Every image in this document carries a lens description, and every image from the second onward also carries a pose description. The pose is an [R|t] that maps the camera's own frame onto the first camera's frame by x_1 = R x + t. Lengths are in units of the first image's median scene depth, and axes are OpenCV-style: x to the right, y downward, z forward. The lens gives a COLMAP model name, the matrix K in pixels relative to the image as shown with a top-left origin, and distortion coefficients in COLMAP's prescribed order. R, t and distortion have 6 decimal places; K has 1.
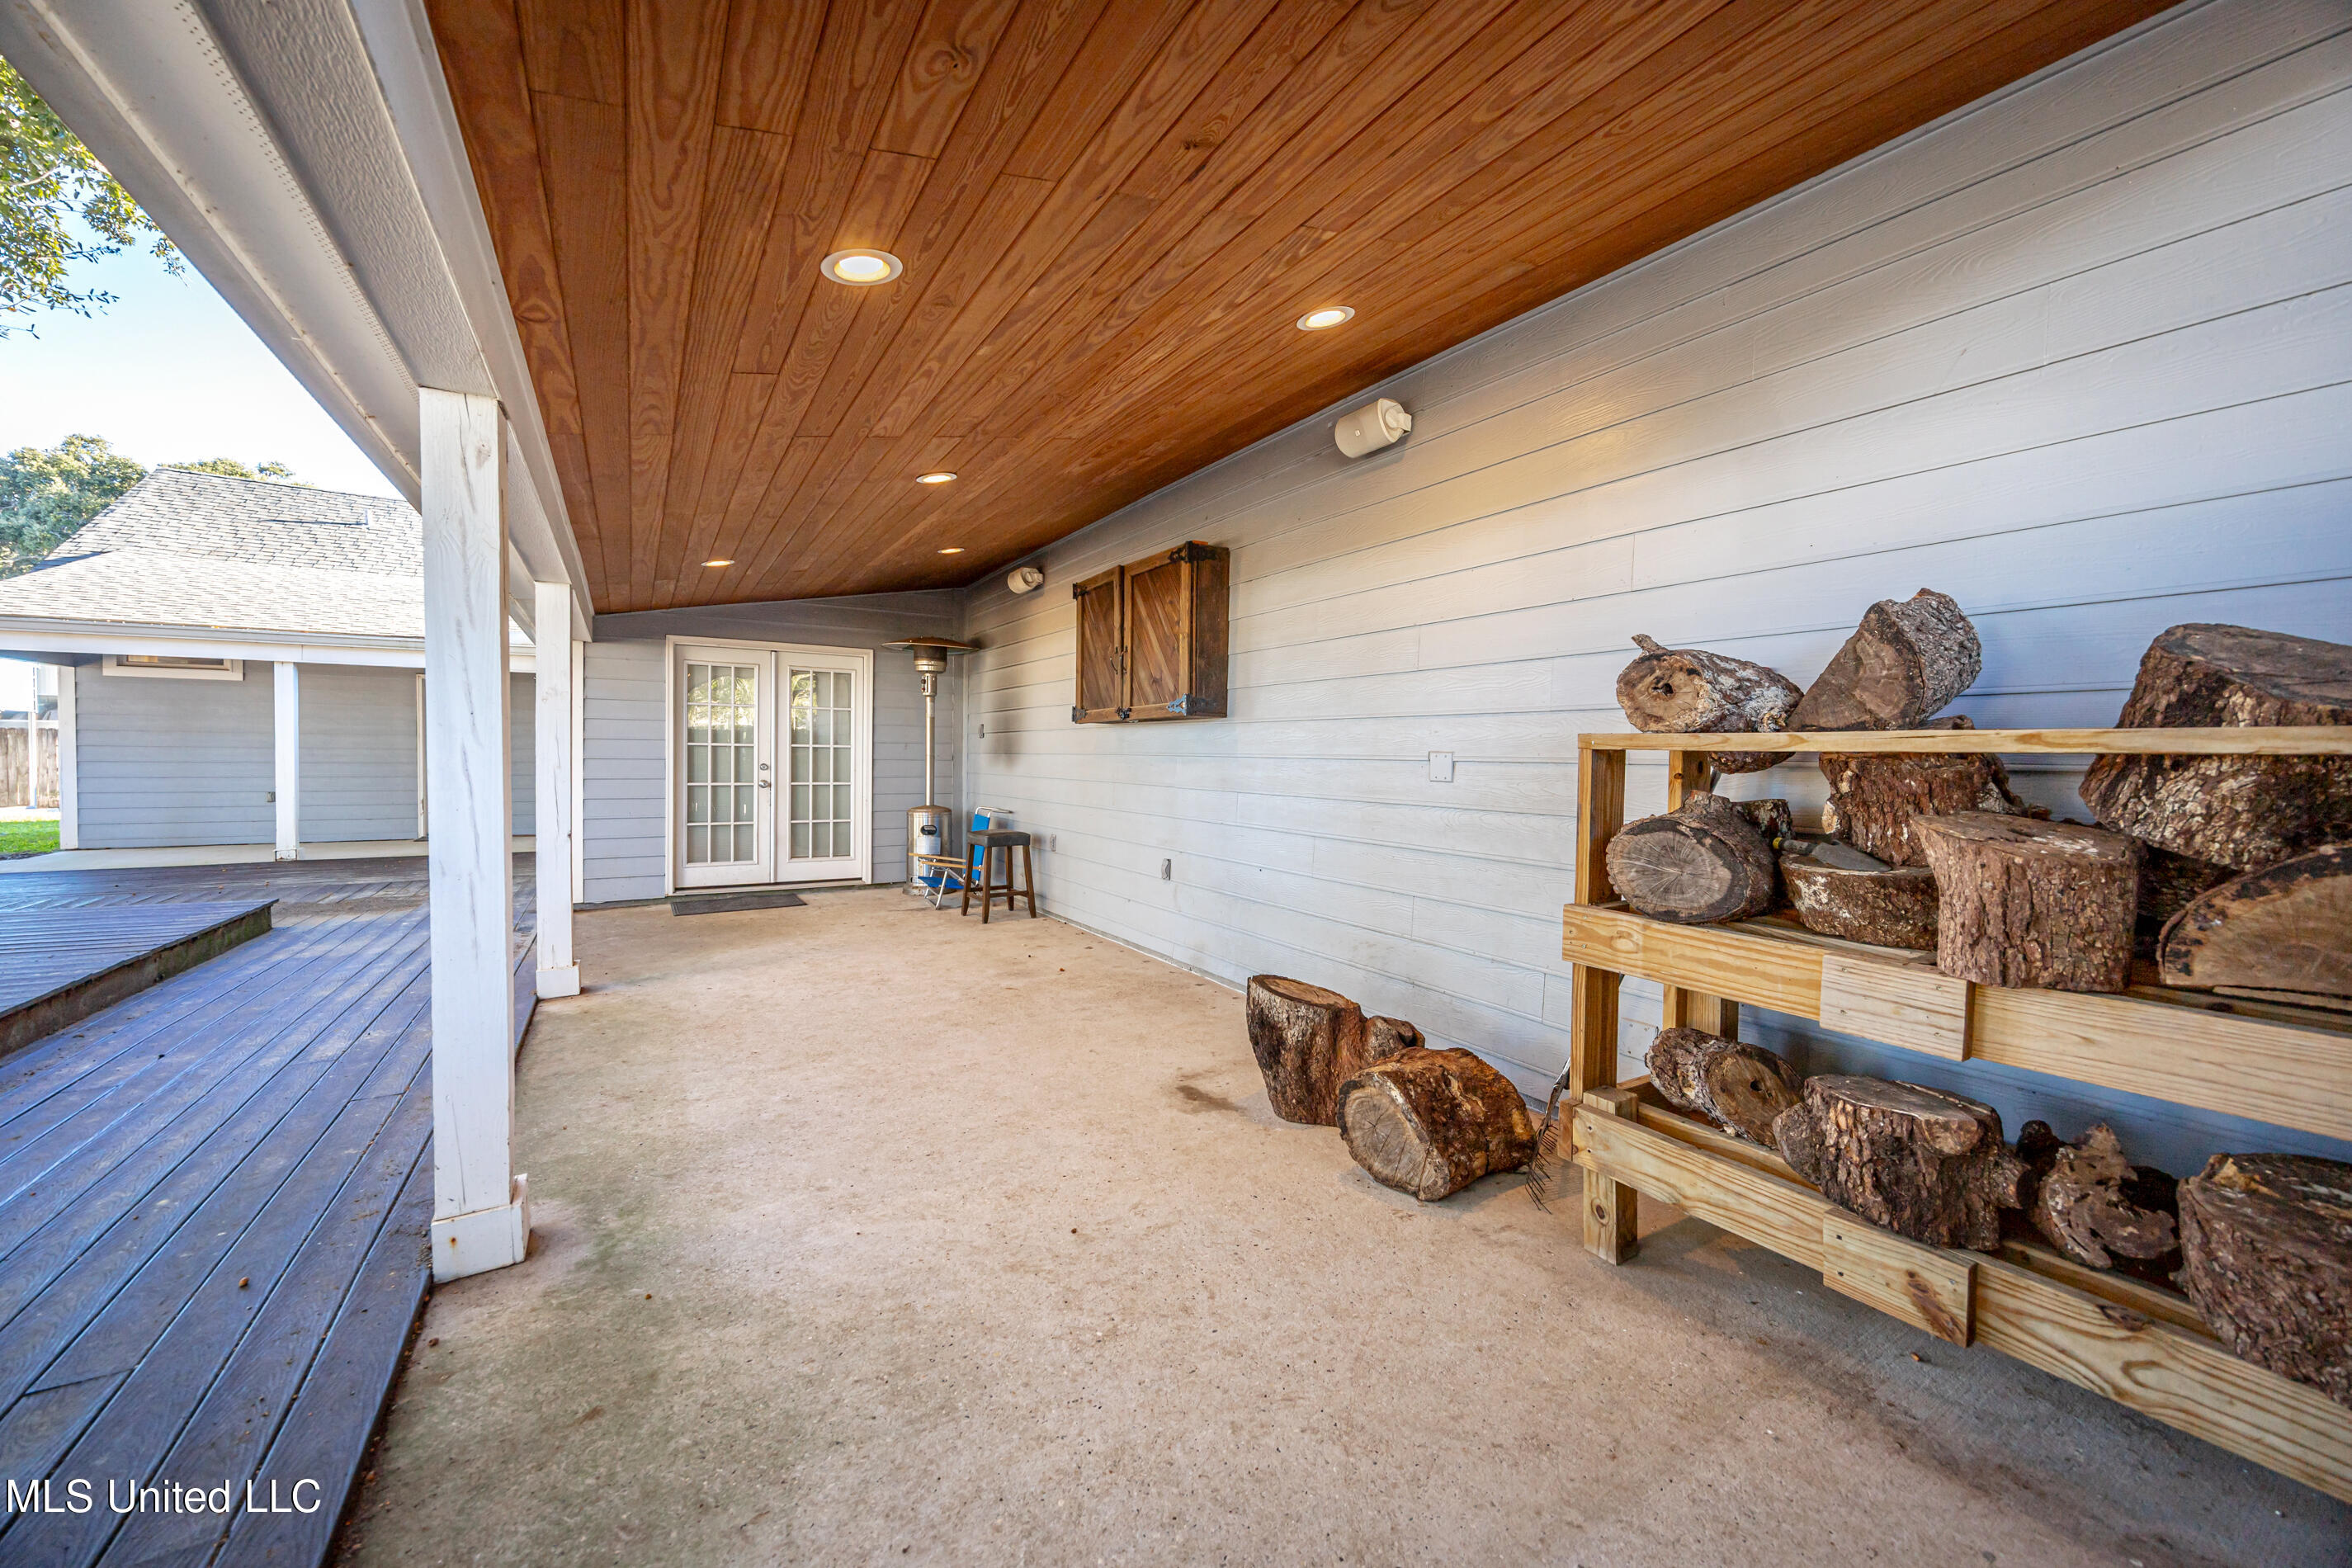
lens RADIAL K [[930.2, 0, 1176.5], [0, 930.2, 779.6], [0, 0, 1]] dist [-0.000312, -0.000776]
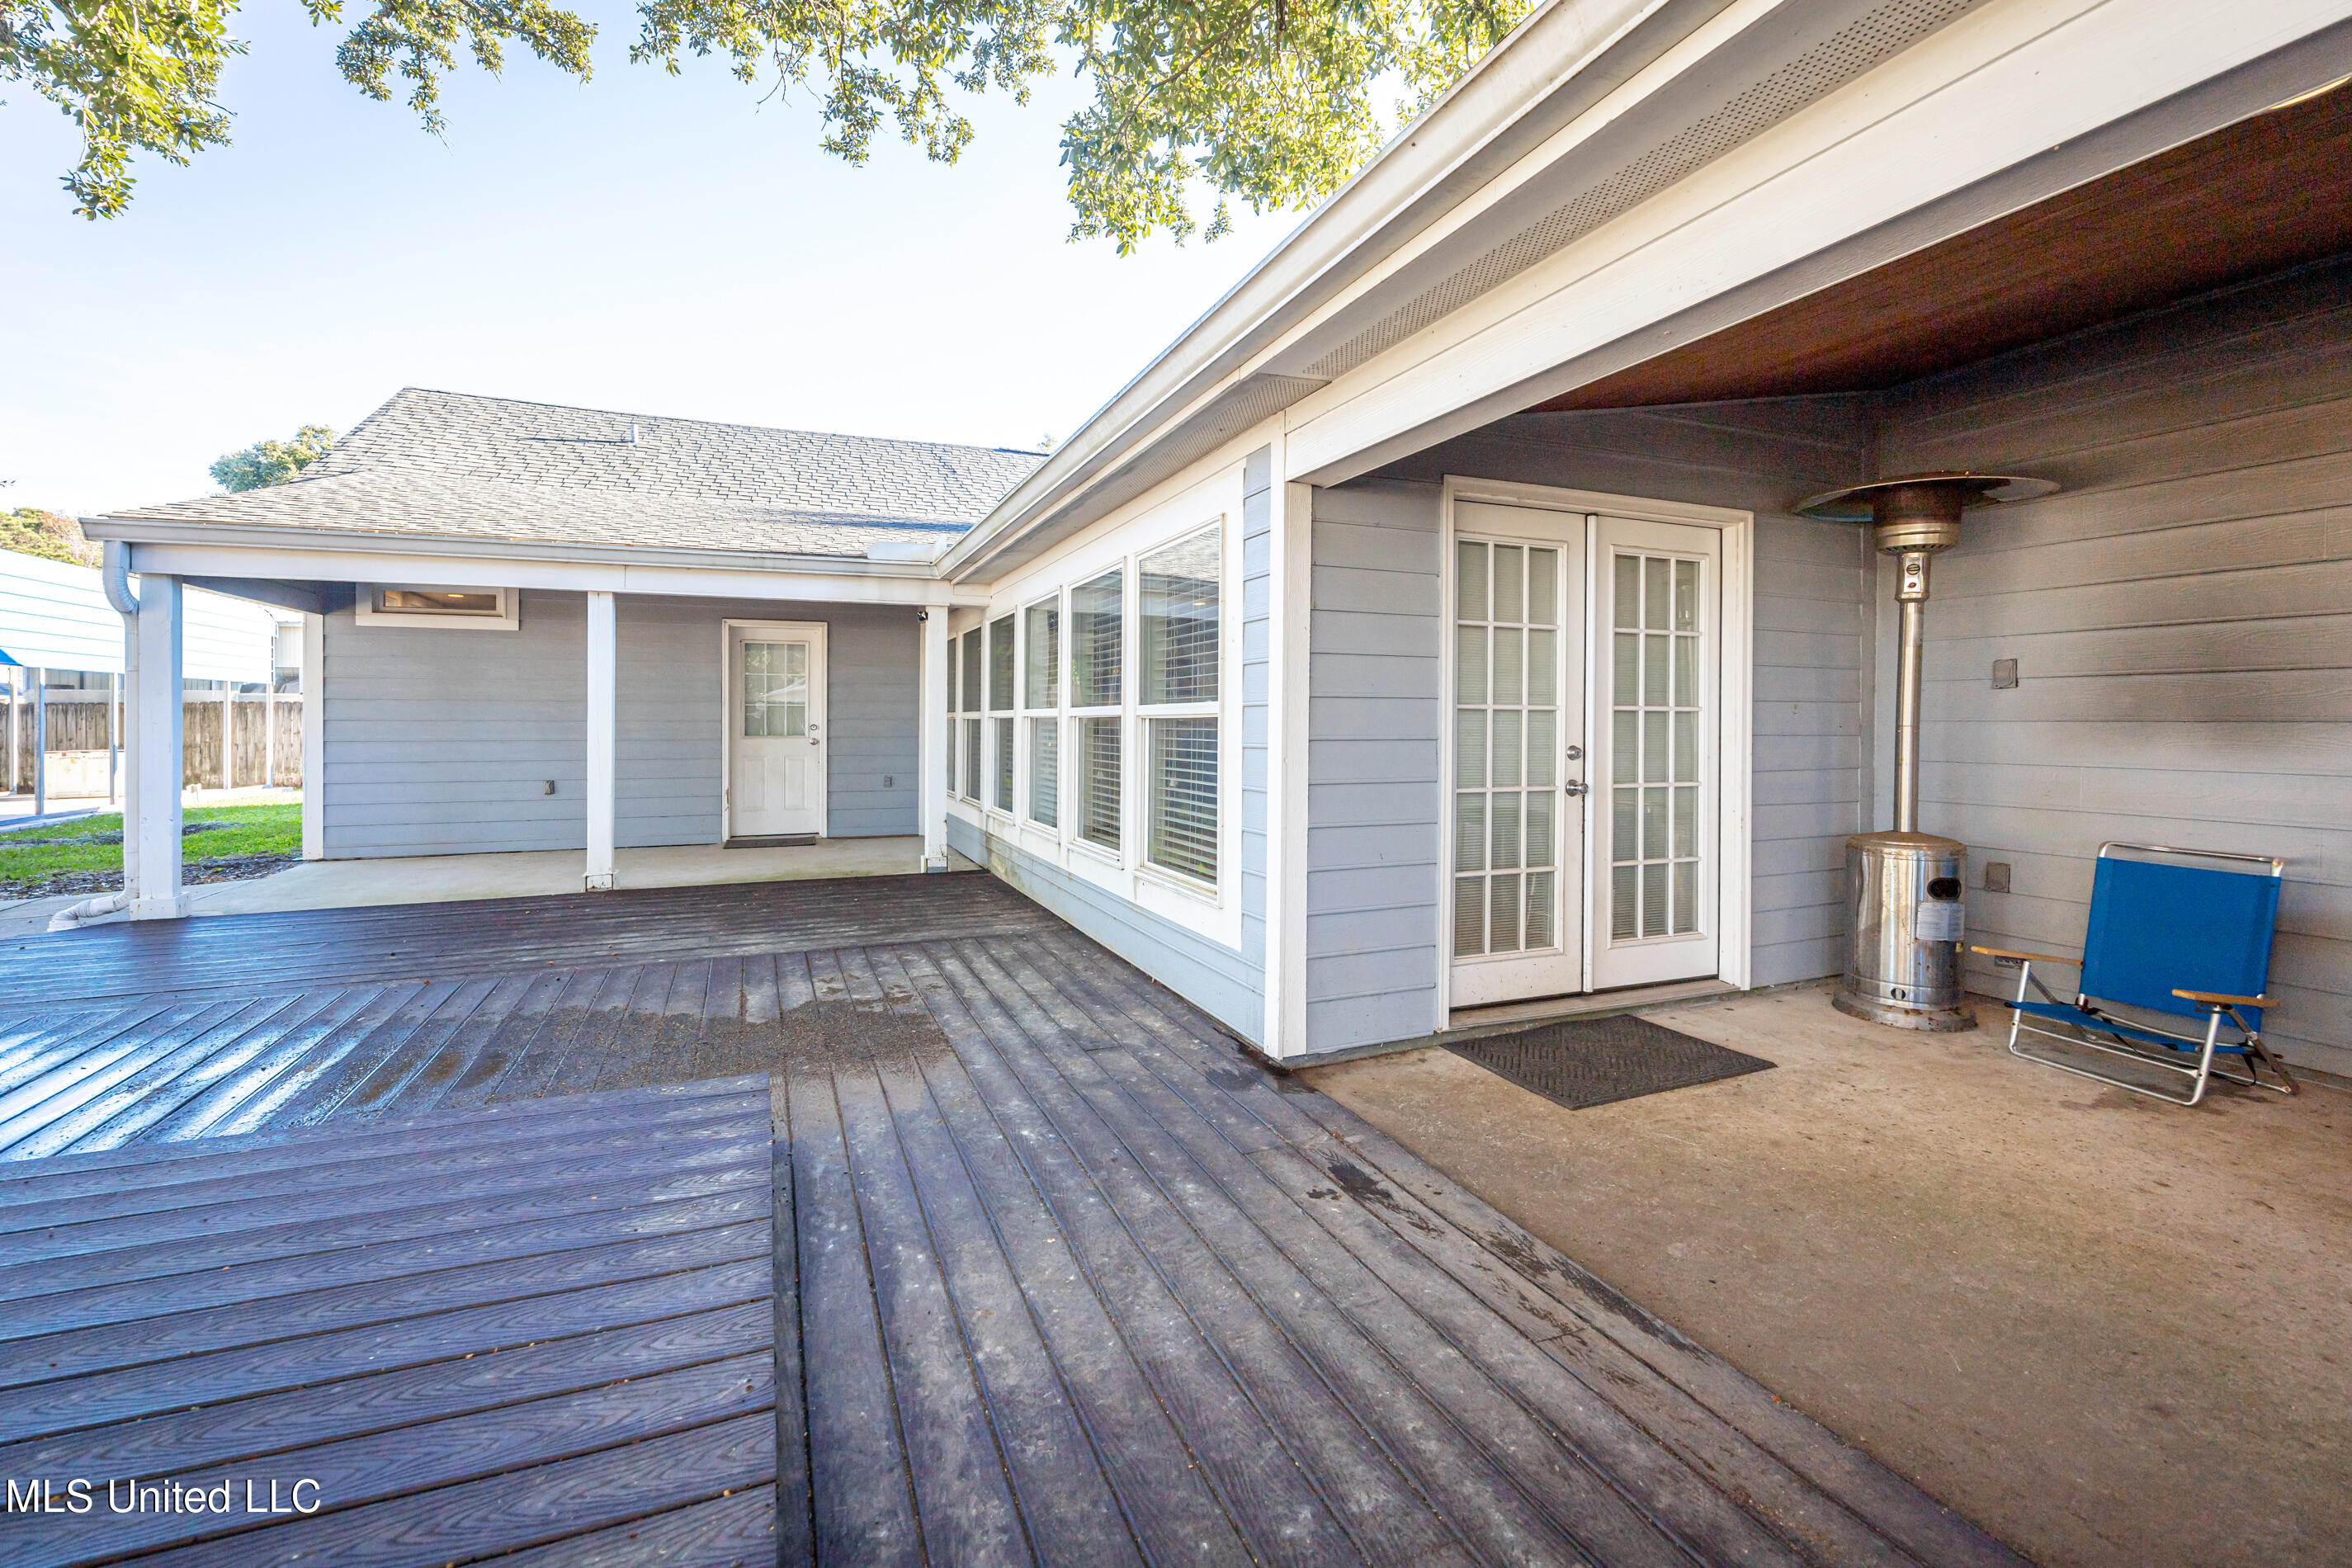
lens RADIAL K [[930.2, 0, 1120.3], [0, 930.2, 722.1], [0, 0, 1]] dist [-0.000312, -0.000776]
pose [[0.989246, -0.008872, -0.145990, -0.386552], [0.005466, 0.999704, -0.023714, -0.012279], [0.146158, 0.022661, 0.989002, 0.309854]]
